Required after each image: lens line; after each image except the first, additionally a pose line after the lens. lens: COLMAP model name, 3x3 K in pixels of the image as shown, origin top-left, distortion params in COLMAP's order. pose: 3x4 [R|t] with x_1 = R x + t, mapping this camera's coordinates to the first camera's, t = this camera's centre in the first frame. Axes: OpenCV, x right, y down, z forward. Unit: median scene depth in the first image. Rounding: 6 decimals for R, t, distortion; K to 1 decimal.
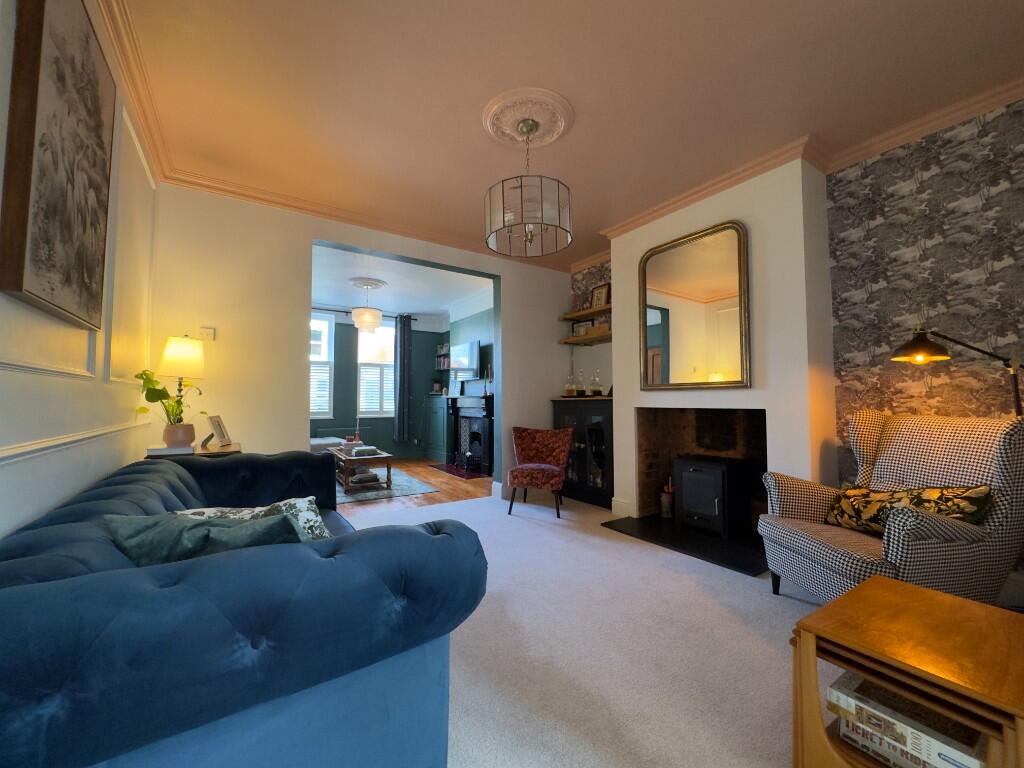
lens RADIAL K [[408.8, 0, 511.1], [0, 408.8, 386.2], [0, 0, 1]] dist [-0.003802, -0.000292]
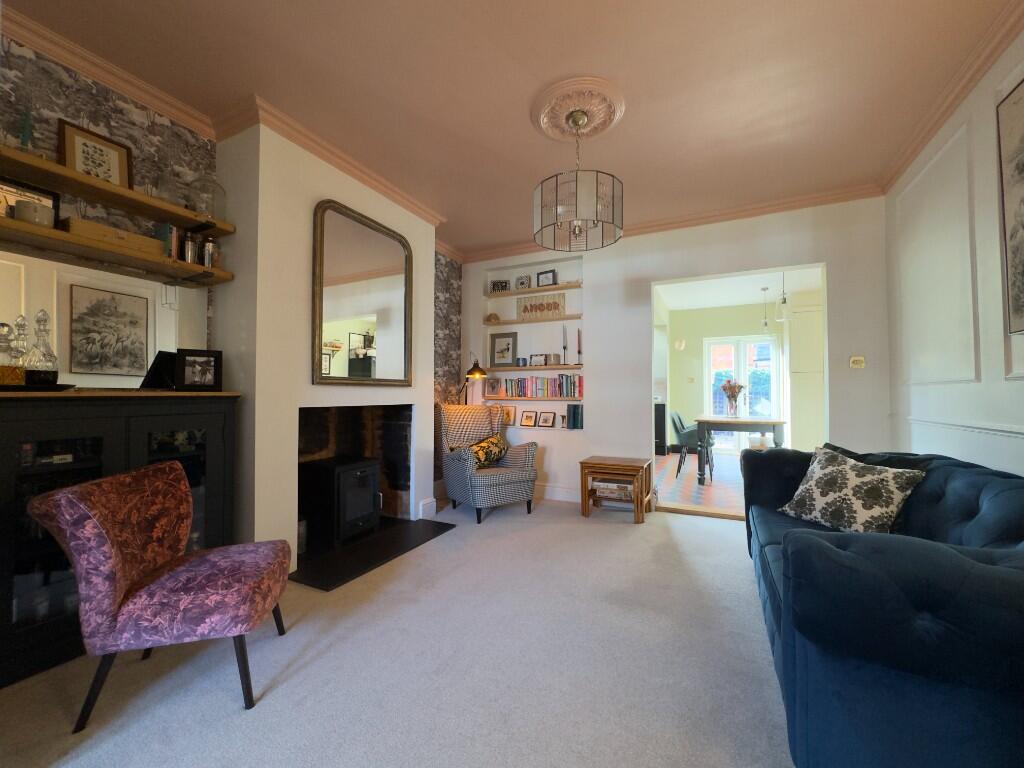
lens RADIAL K [[408.8, 0, 511.1], [0, 408.8, 386.2], [0, 0, 1]] dist [-0.003802, -0.000292]
pose [[-0.491930, 0.021427, 0.870371, -0.497978], [-0.030374, 0.998666, -0.041753, 0.036327], [-0.870105, -0.046976, -0.490623, 1.102401]]
